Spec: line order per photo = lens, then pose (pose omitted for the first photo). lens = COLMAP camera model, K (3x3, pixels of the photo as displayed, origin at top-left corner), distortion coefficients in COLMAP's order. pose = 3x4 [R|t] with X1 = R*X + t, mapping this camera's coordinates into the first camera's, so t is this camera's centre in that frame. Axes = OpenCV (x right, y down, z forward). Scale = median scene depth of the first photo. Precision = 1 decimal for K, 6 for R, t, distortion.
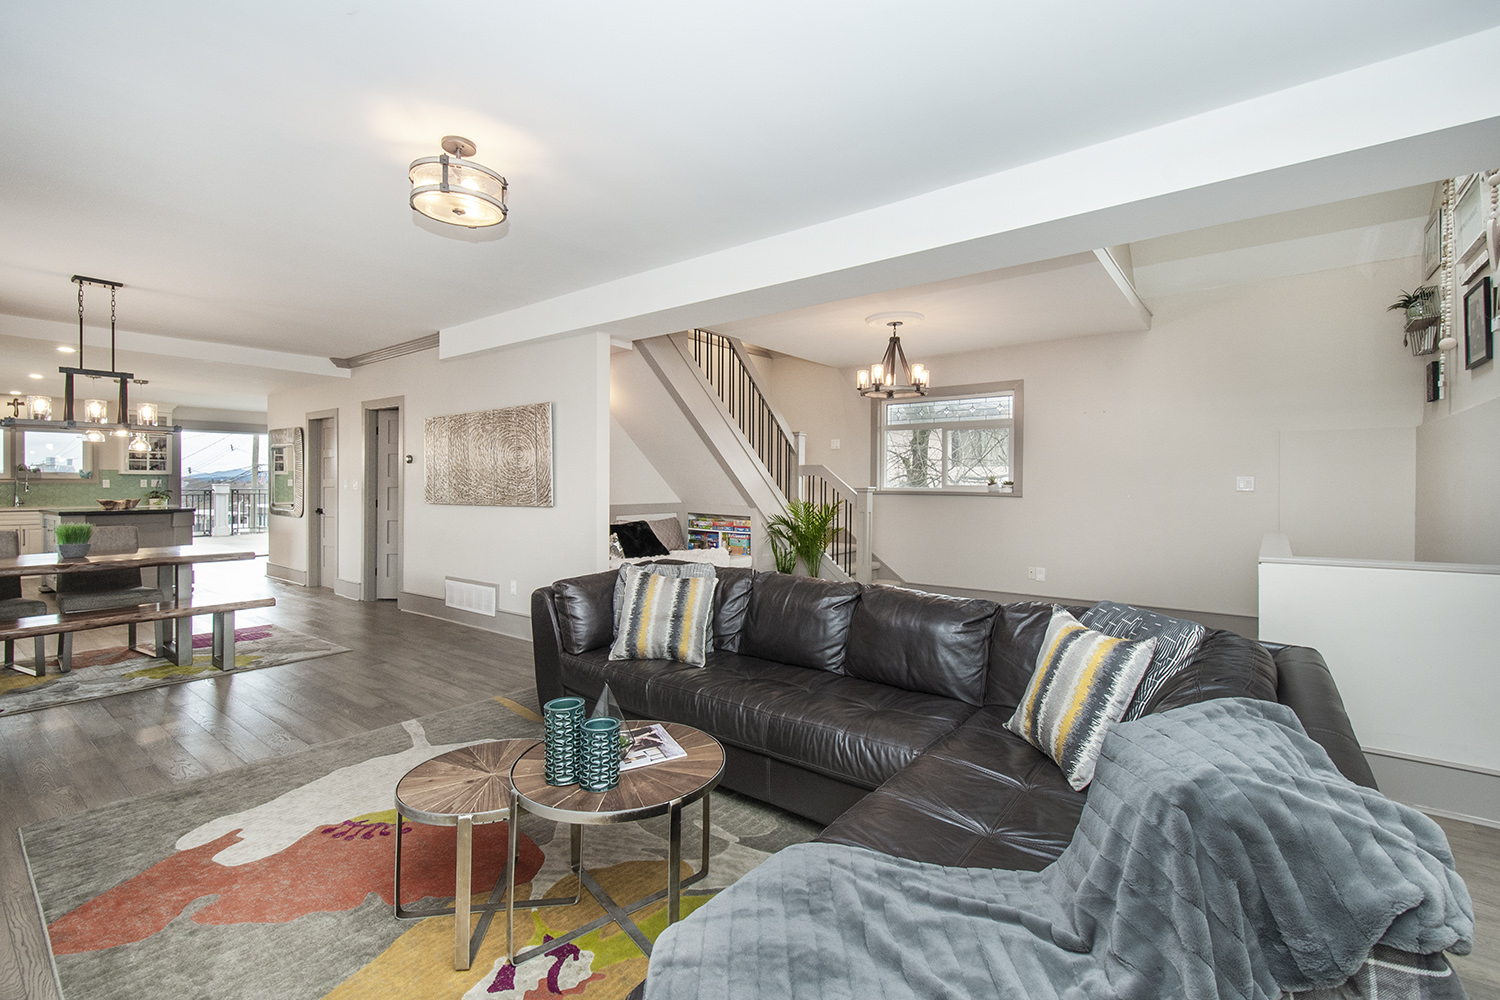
lens RADIAL K [[648.3, 0, 754.7], [0, 648.3, 484.9], [0, 0, 1]] dist [0.003275, -0.000607]
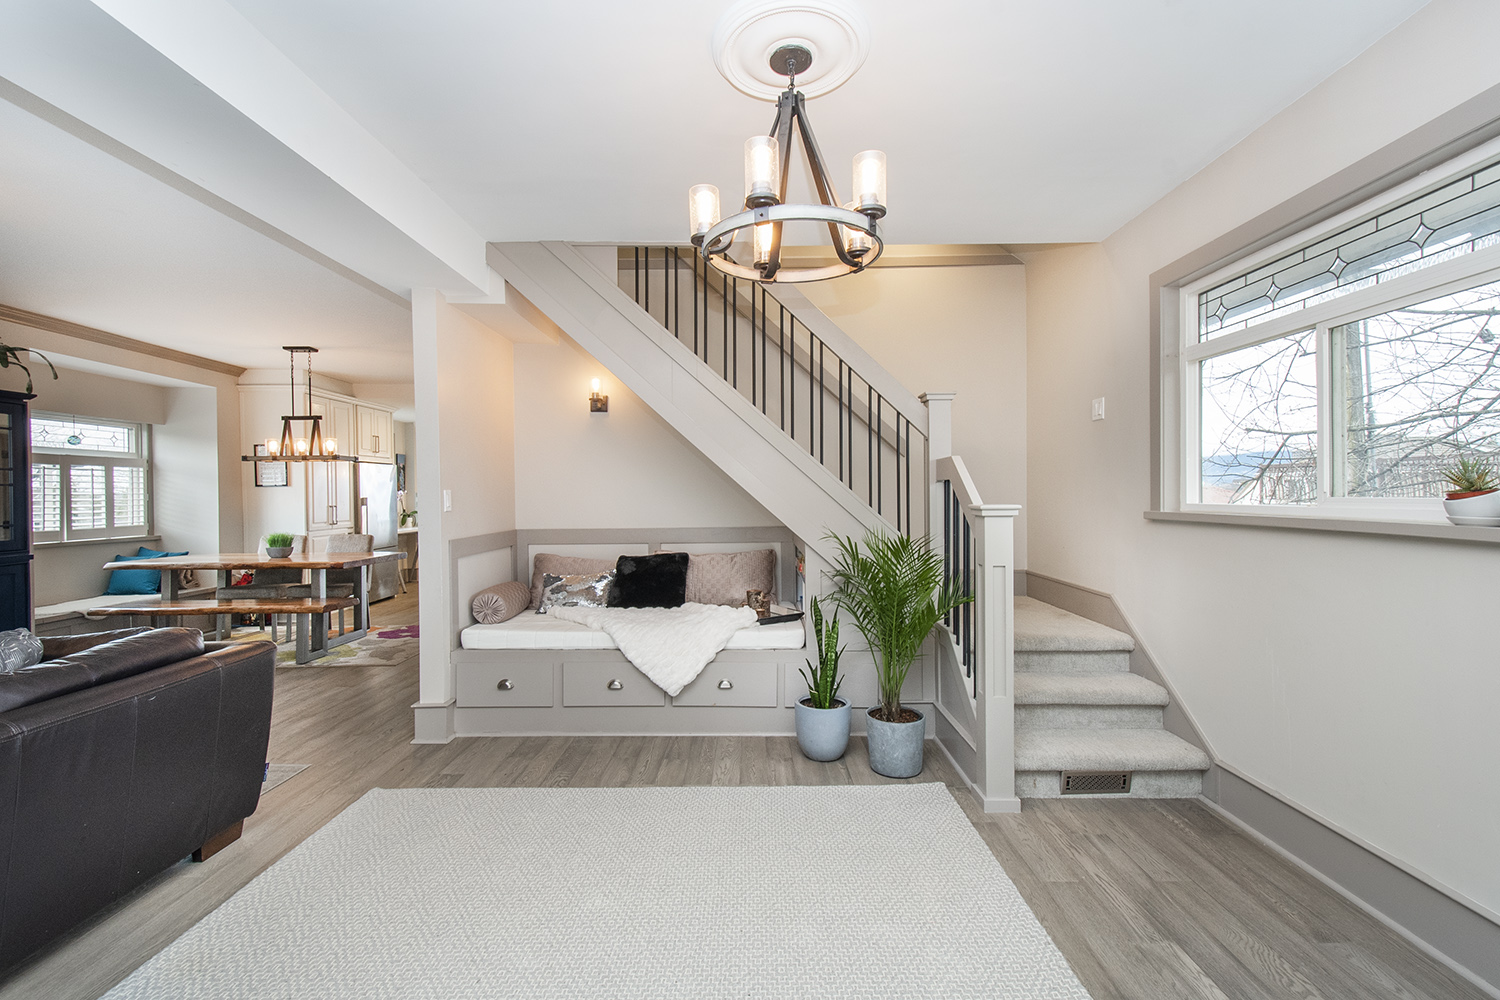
lens RADIAL K [[656.2, 0, 750.0], [0, 656.2, 500.0], [0, 0, 1]] dist [0.007850, -0.000230]
pose [[0.604686, -0.001520, -0.796463, 0.390452], [0.006109, 0.999978, 0.002729, -0.002904], [0.796441, -0.006516, 0.604682, 0.600790]]
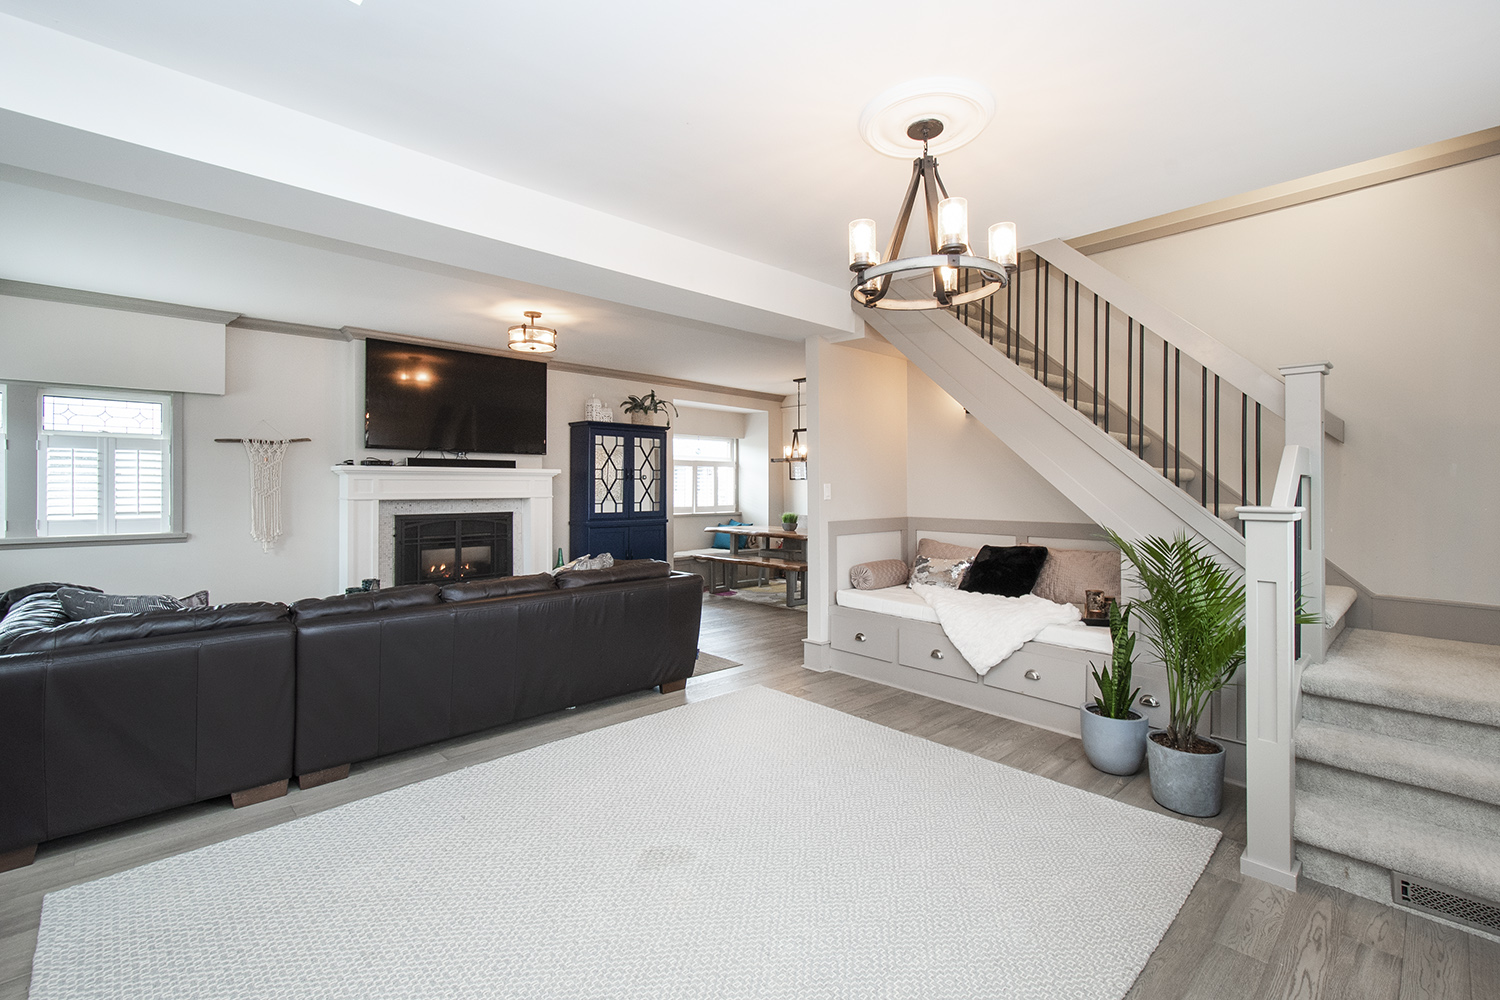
lens RADIAL K [[657.3, 0, 754.1], [0, 657.3, 491.6], [0, 0, 1]] dist [0.000950, -0.000653]
pose [[-0.162877, 0.003162, -0.986641, 0.529799], [-0.007798, 0.999960, 0.004492, -0.005497], [0.986616, 0.008425, -0.162846, 0.762951]]
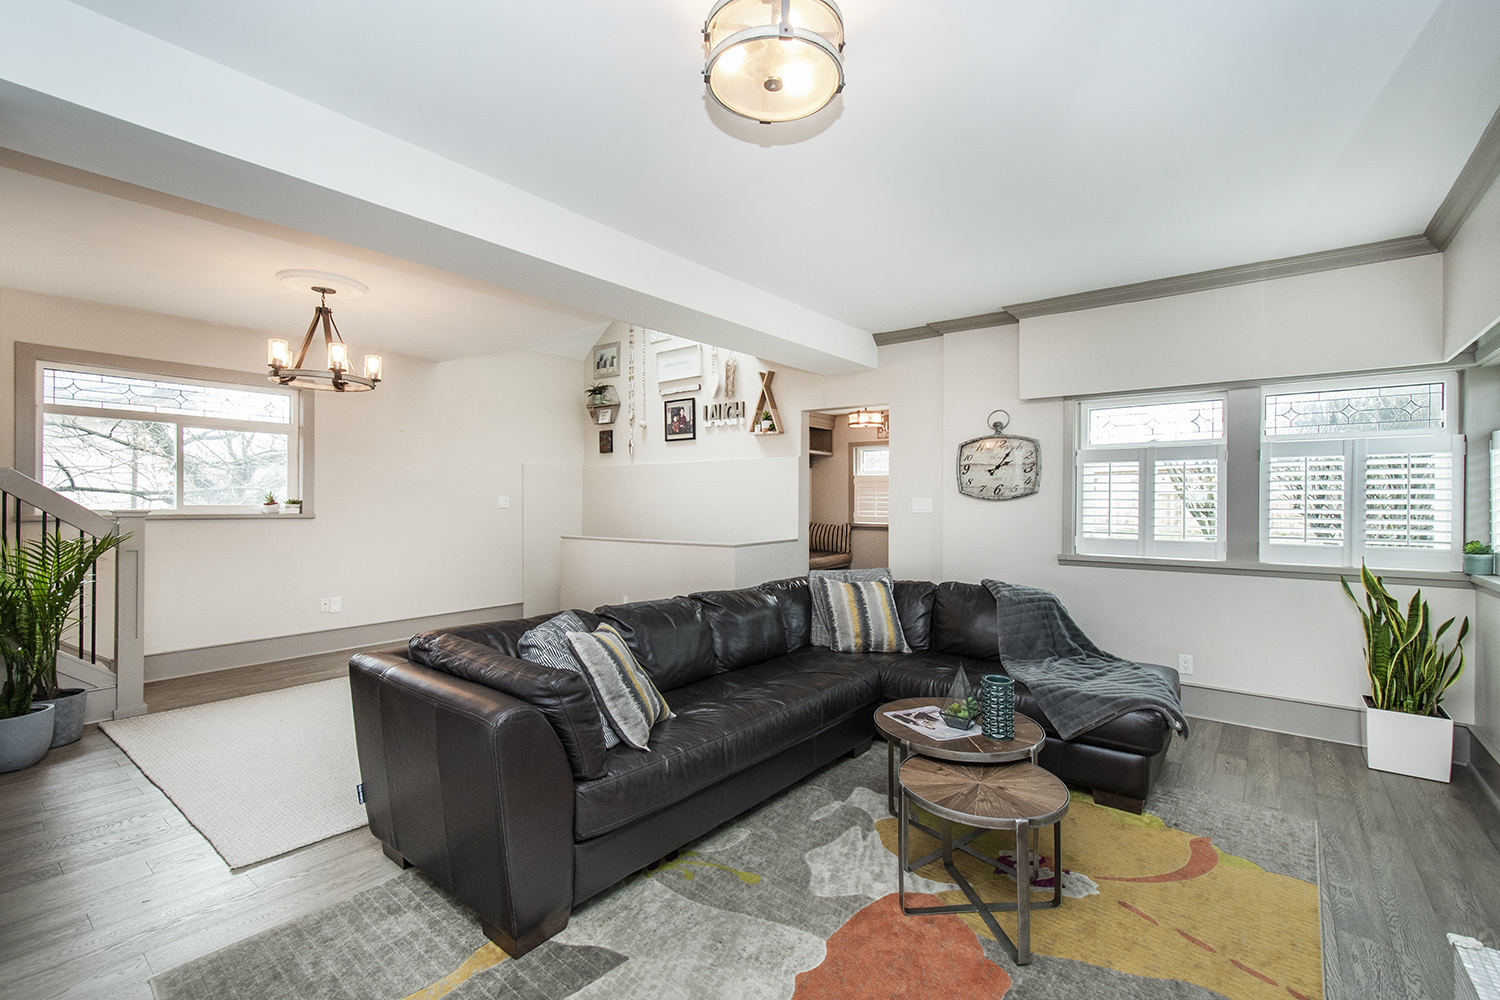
lens RADIAL K [[654.1, 0, 755.9], [0, 654.1, 507.2], [0, 0, 1]] dist [-0.001153, -0.000212]
pose [[0.015583, -0.011990, 0.999807, -0.428873], [0.001580, 0.999927, 0.011967, -0.005499], [-0.999877, 0.001394, 0.015601, 0.392157]]
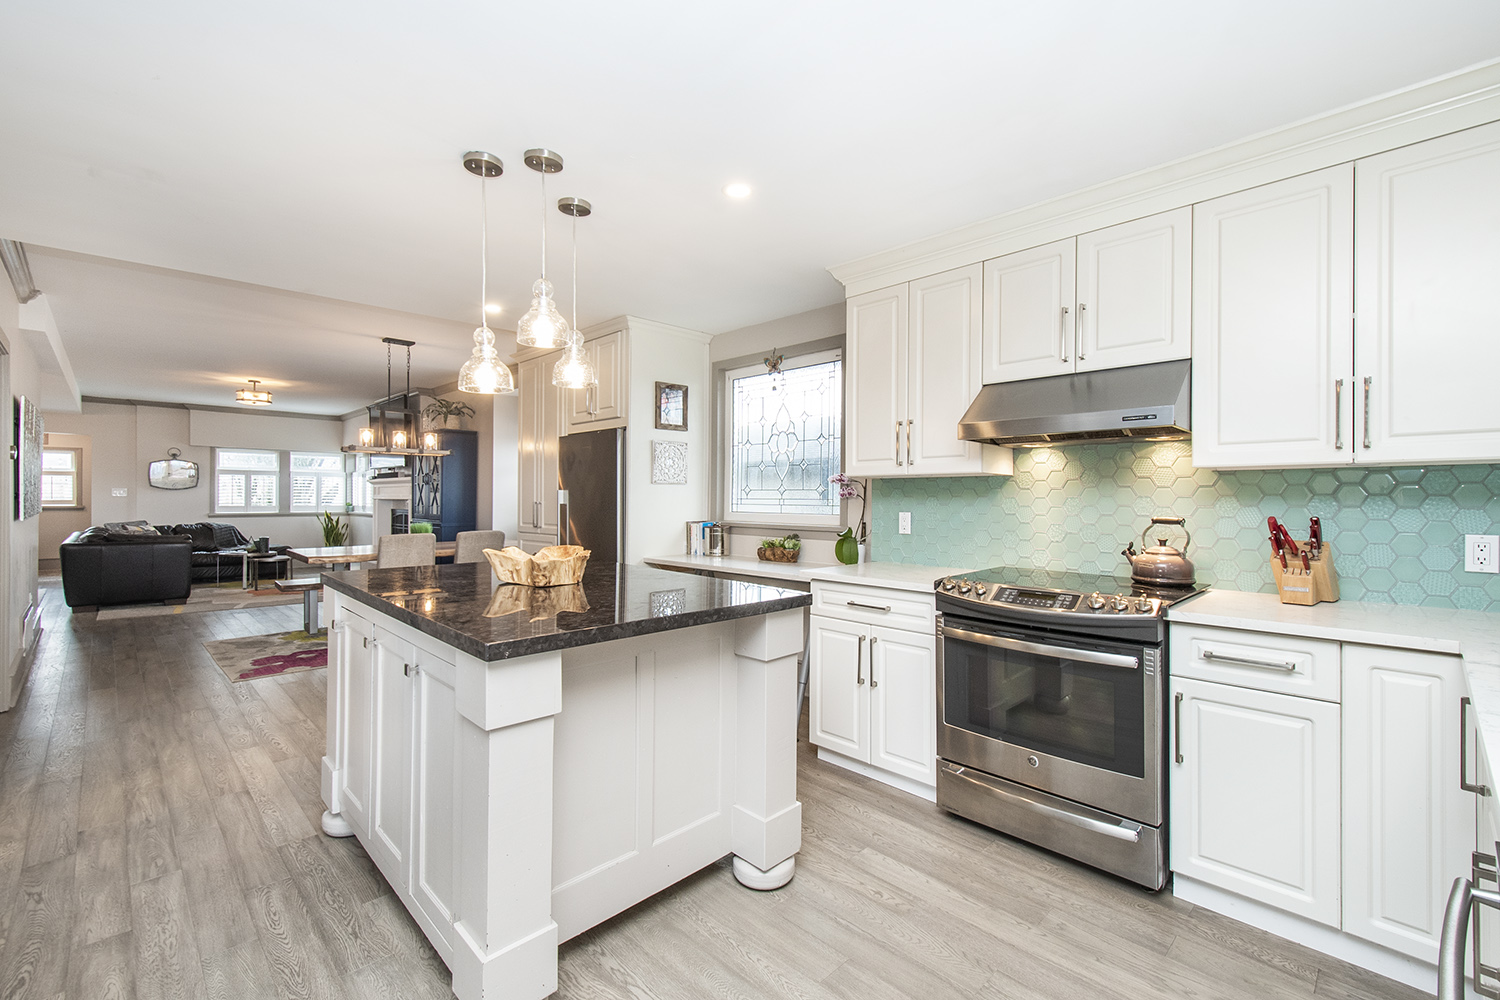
lens RADIAL K [[650.9, 0, 756.9], [0, 650.9, 496.5], [0, 0, 1]] dist [0.009913, -0.000293]
pose [[-0.990407, -0.008170, 0.137936, -1.271154], [-0.007487, 0.999957, 0.005467, -0.007293], [-0.137974, 0.004382, -0.990426, 1.465271]]
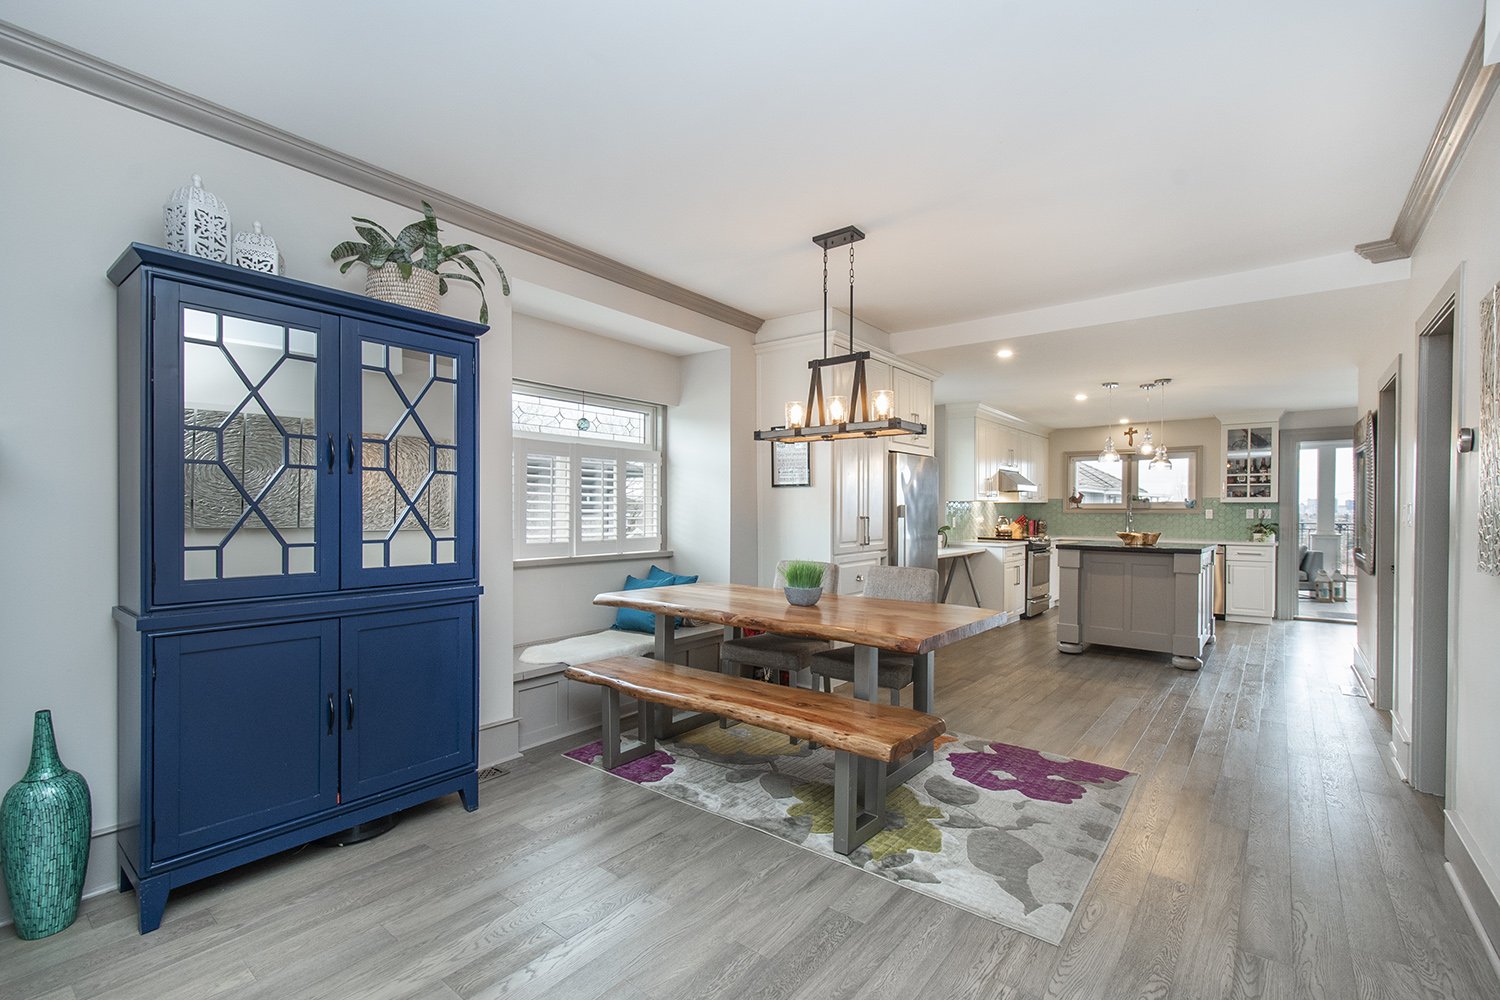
lens RADIAL K [[657.4, 0, 761.6], [0, 657.4, 514.2], [0, 0, 1]] dist [0.015448, -0.000551]
pose [[-0.013988, 0.003423, -0.999896, -0.169512], [-0.009675, 0.999947, 0.003558, 0.001344], [0.999855, 0.009724, -0.013954, 0.606839]]
